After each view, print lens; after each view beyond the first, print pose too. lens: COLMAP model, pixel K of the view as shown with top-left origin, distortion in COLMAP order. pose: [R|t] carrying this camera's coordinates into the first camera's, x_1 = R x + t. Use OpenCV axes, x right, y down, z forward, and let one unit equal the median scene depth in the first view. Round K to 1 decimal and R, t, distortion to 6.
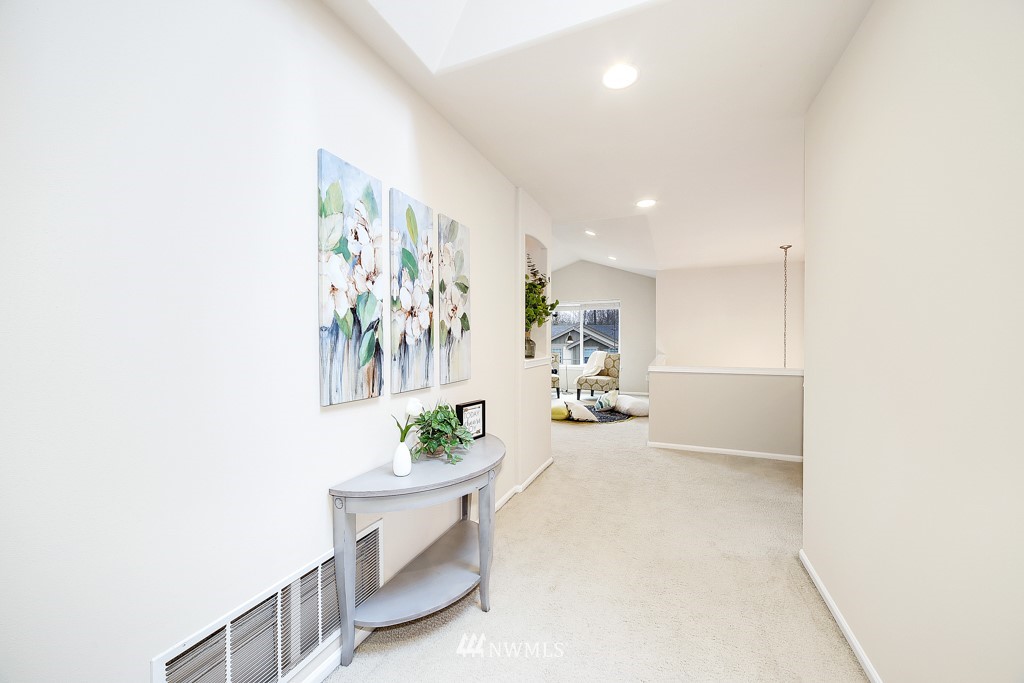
lens RADIAL K [[386.2, 0, 511.9], [0, 386.2, 341.9], [0, 0, 1]] dist [-0.000972, 0.000110]
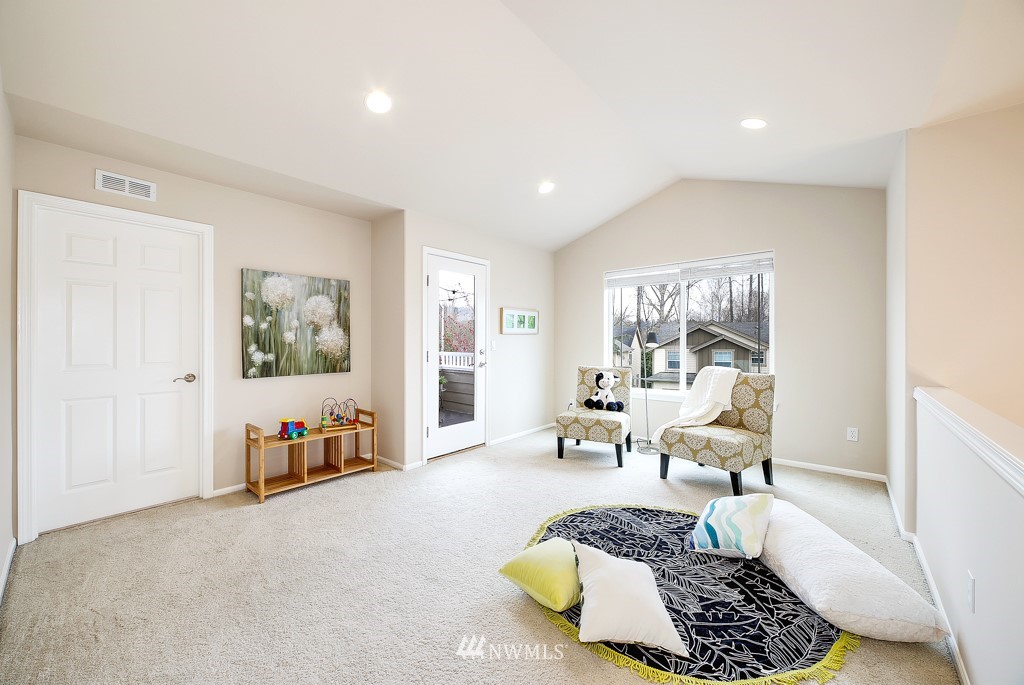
lens RADIAL K [[386.2, 0, 510.1], [0, 386.2, 342.0], [0, 0, 1]] dist [-0.000972, 0.000110]
pose [[0.951900, 0.005584, -0.306358, 0.137535], [-0.005604, 0.999984, 0.000815, -0.003828], [0.306358, 0.000941, 0.951916, 0.521585]]
